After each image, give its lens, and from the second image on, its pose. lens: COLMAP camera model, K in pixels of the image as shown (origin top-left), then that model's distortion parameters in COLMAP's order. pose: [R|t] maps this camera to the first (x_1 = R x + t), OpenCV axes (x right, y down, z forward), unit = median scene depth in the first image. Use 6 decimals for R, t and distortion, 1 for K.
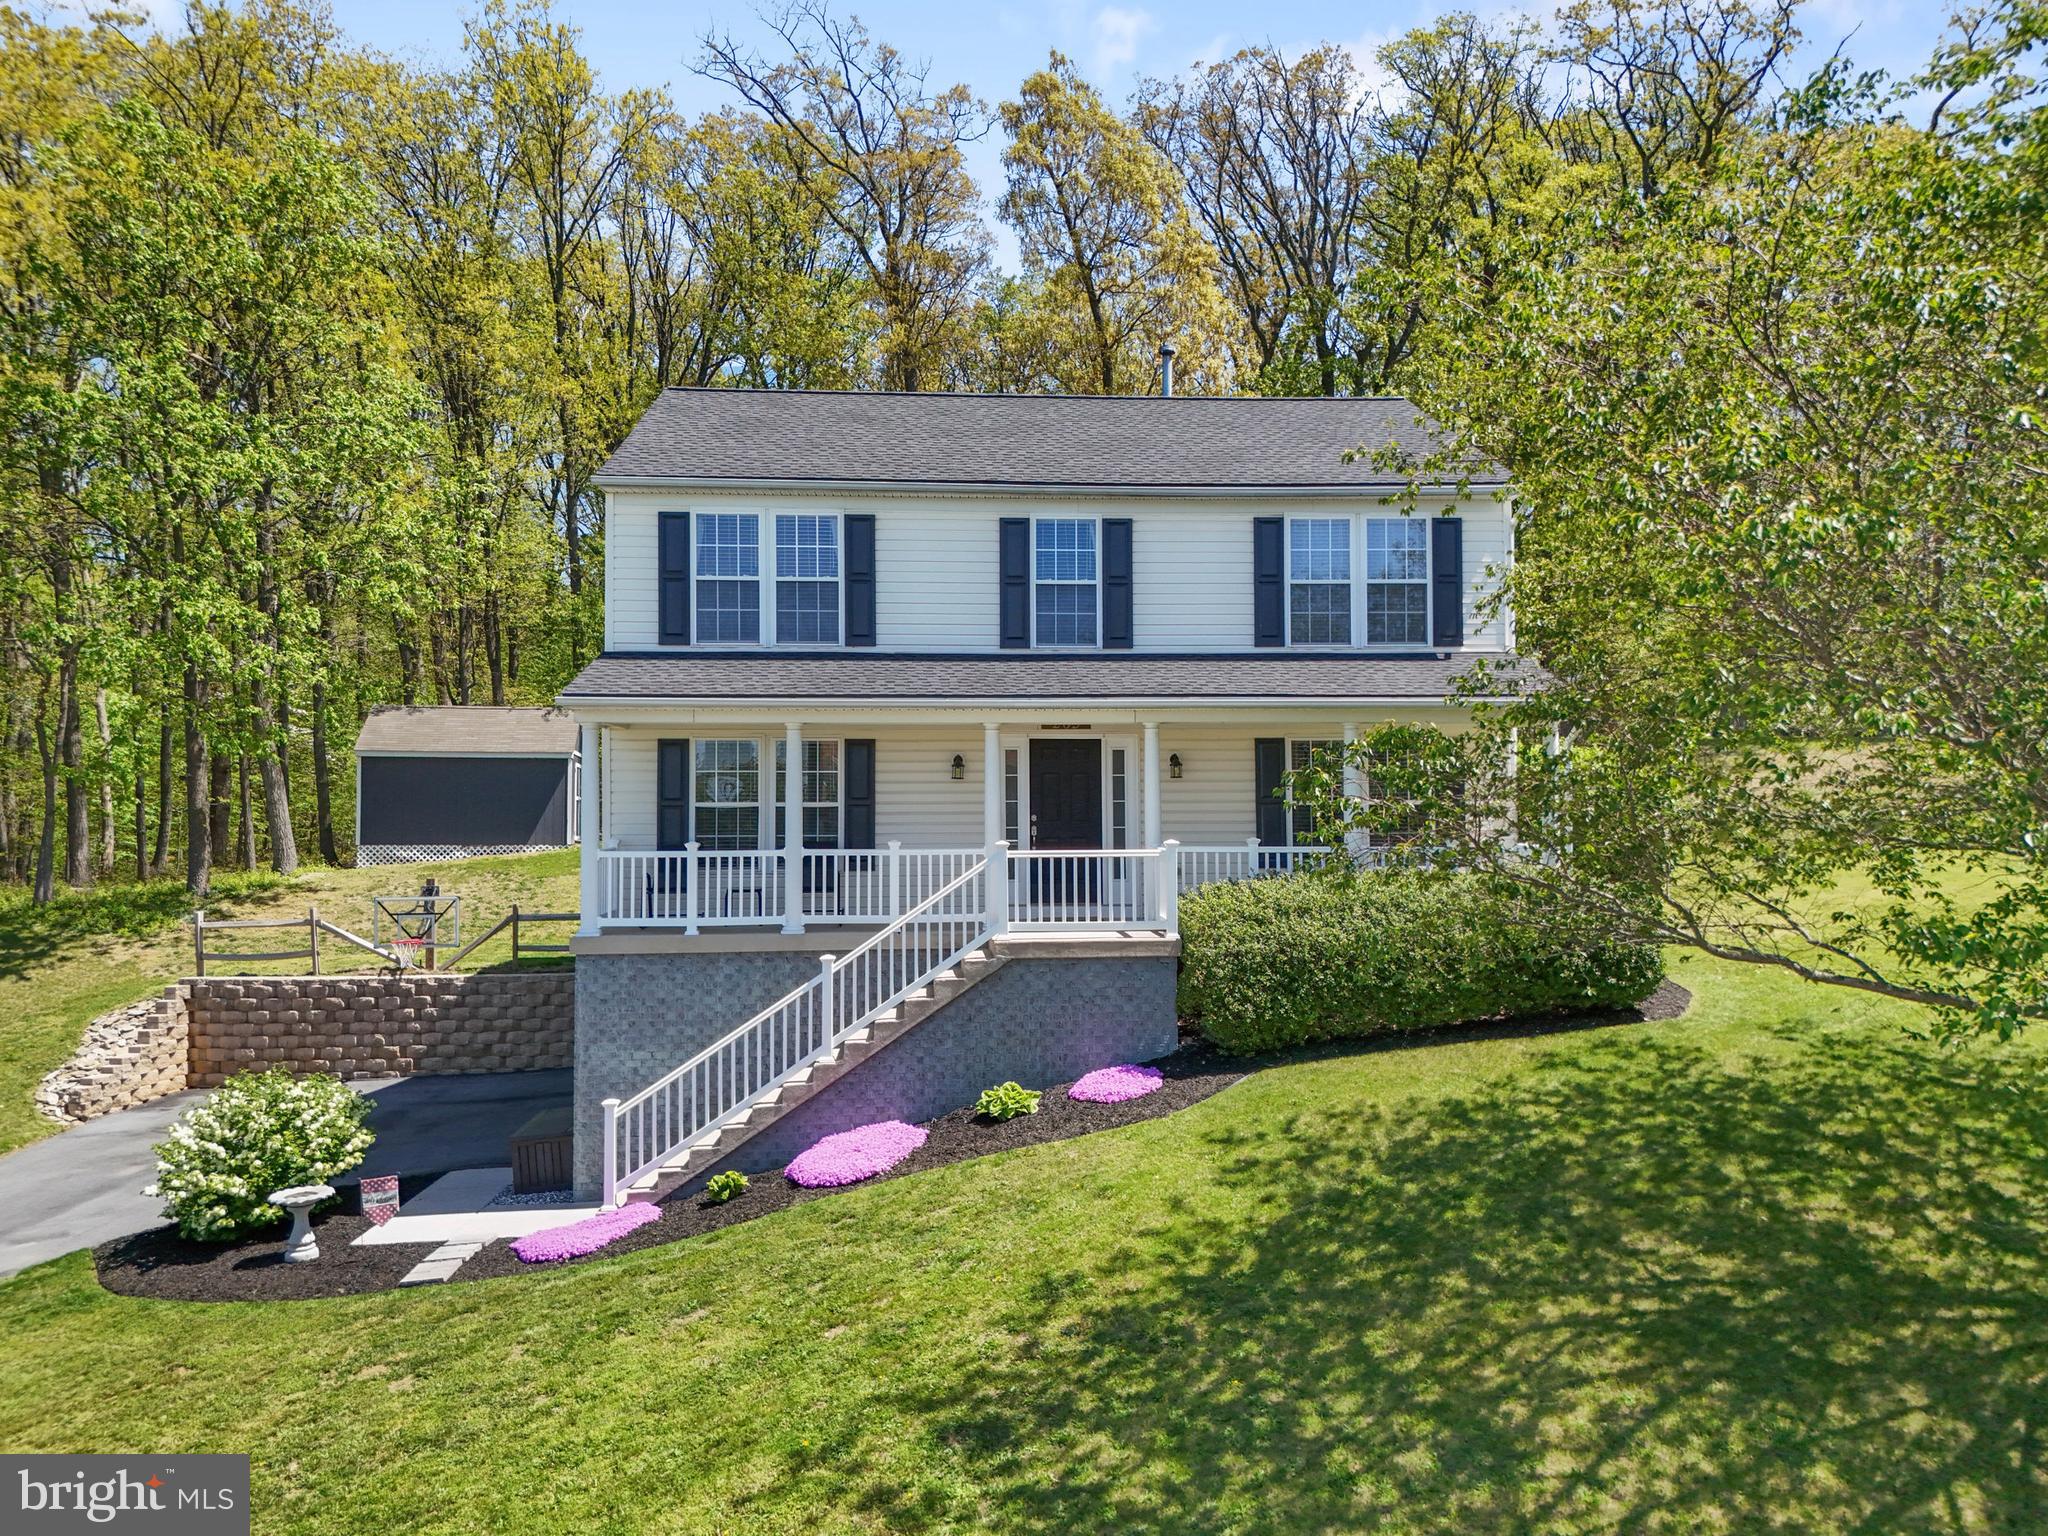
lens RADIAL K [[1536.8, 0, 1033.0], [0, 1536.8, 763.6], [0, 0, 1]] dist [0.032347, -0.007386]
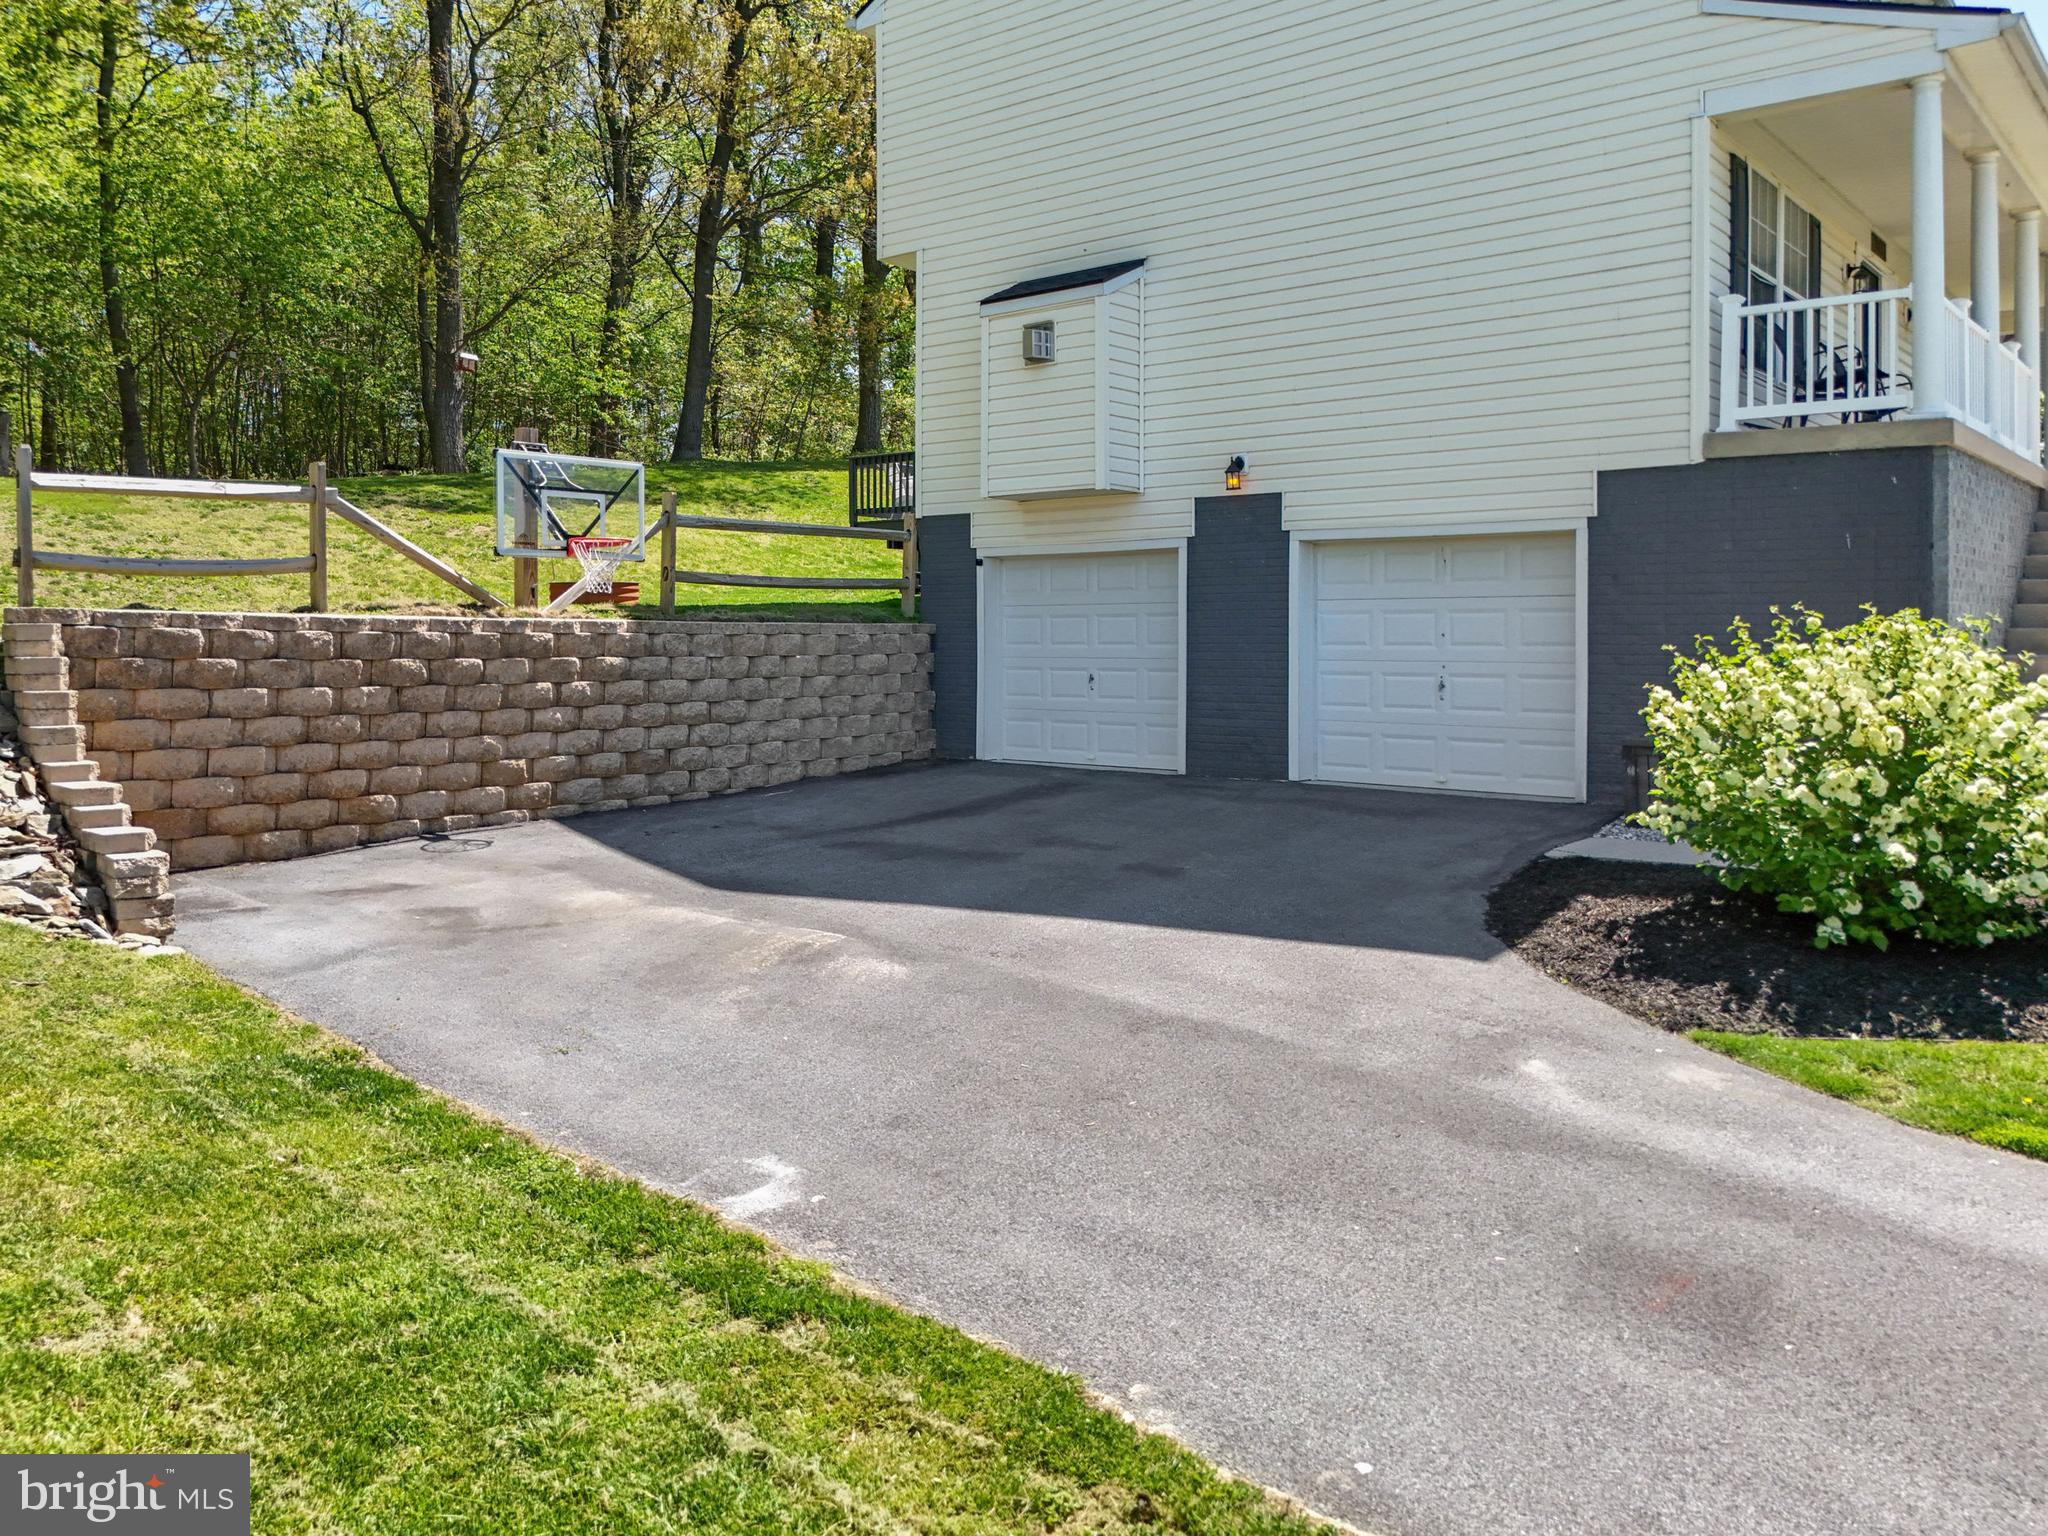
lens RADIAL K [[1461.7, 0, 1022.4], [0, 1461.7, 718.3], [0, 0, 1]] dist [-0.060689, -0.000462]
pose [[0.682119, -0.028190, 0.730697, -0.879092], [-0.028435, 0.997478, 0.065027, 0.186730], [-0.730688, -0.065134, 0.679598, 0.787681]]
